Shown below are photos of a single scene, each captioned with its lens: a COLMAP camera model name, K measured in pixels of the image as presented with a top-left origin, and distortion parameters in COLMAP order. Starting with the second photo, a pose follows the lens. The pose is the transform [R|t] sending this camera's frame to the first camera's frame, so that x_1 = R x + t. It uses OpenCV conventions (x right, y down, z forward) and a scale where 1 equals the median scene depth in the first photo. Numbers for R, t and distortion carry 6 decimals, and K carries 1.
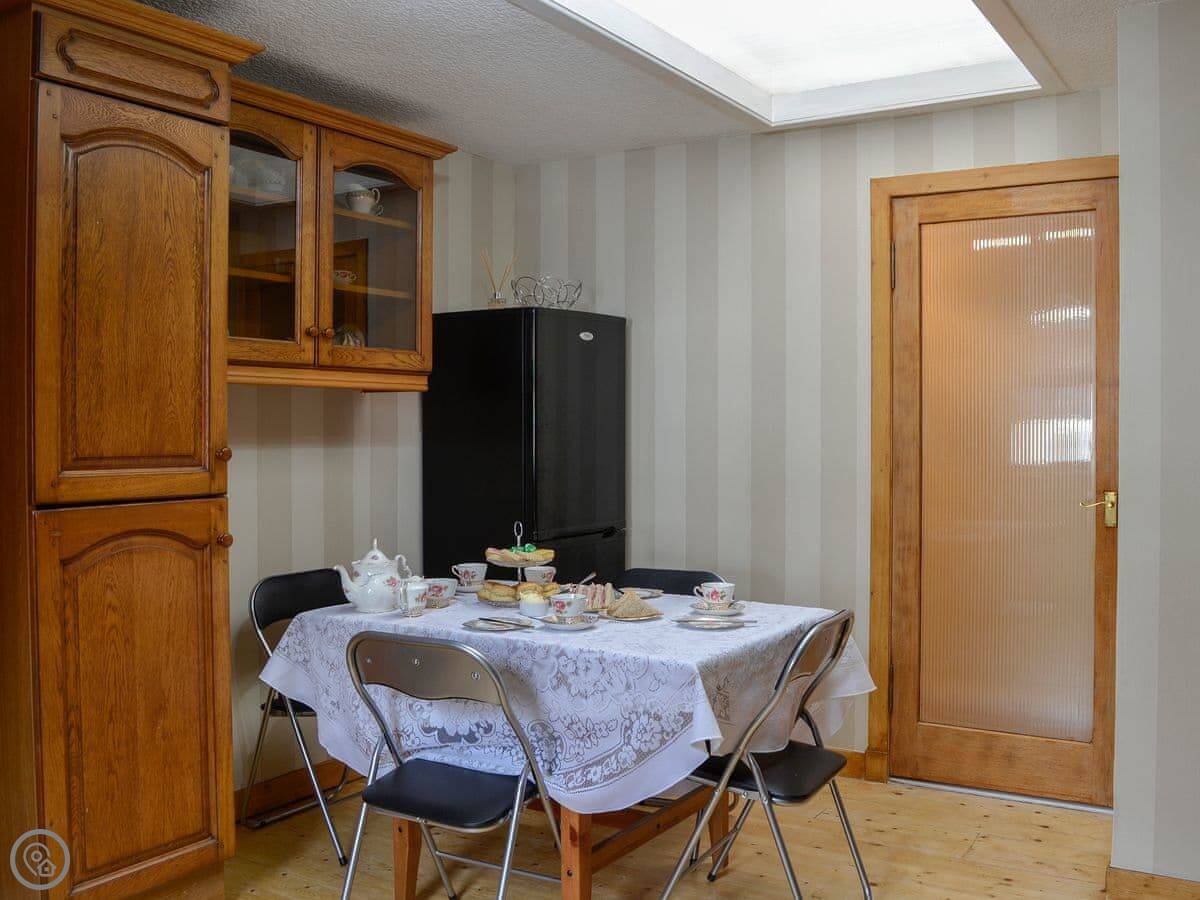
lens RADIAL K [[1162.8, 0, 600.0], [0, 1162.8, 450.0], [0, 0, 1]] dist [-0.091465, 0.001275]
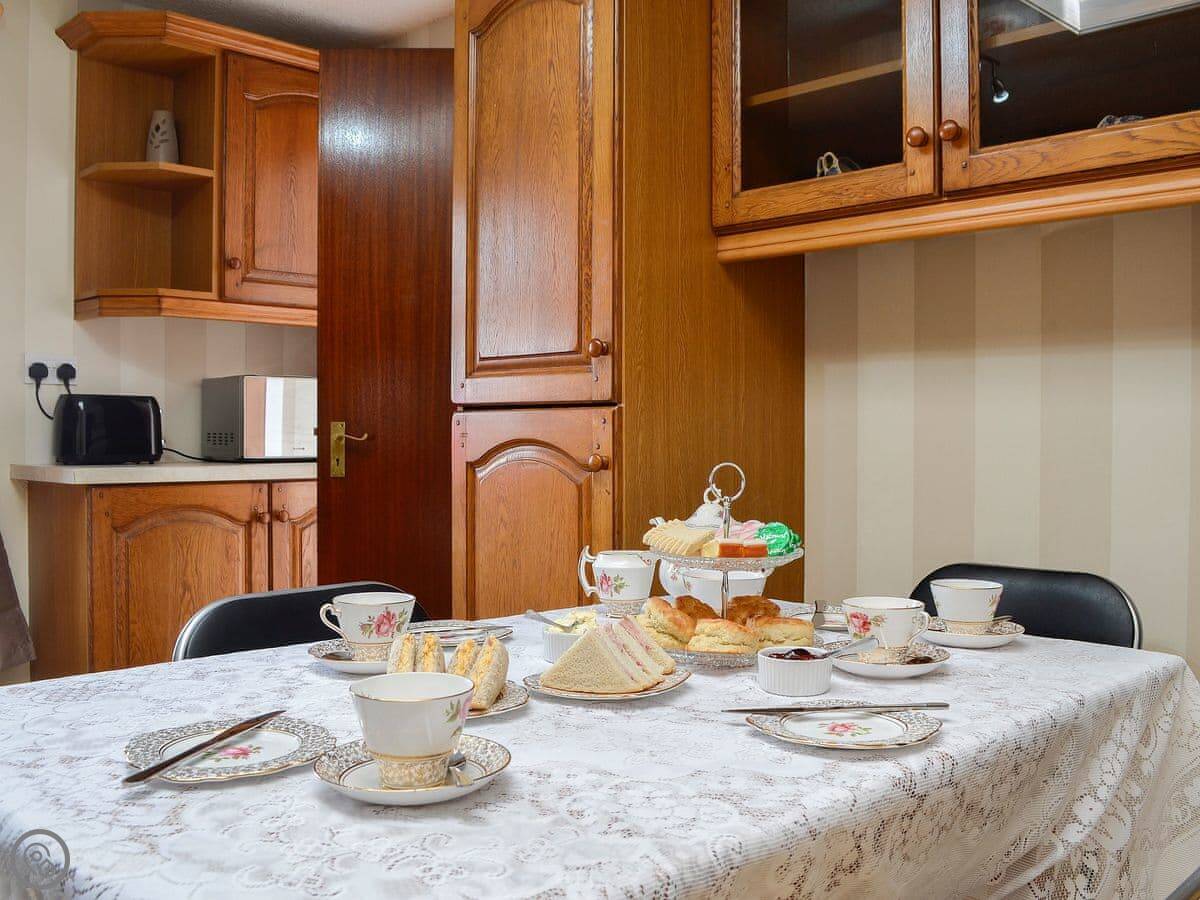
lens RADIAL K [[1162.8, 0, 600.0], [0, 1162.8, 450.0], [0, 0, 1]] dist [-0.091465, 0.001275]
pose [[-0.222389, 0.014314, -0.974853, 0.346222], [-0.024536, 0.999493, 0.020273, 0.045606], [0.974649, 0.028428, -0.221925, 0.978790]]
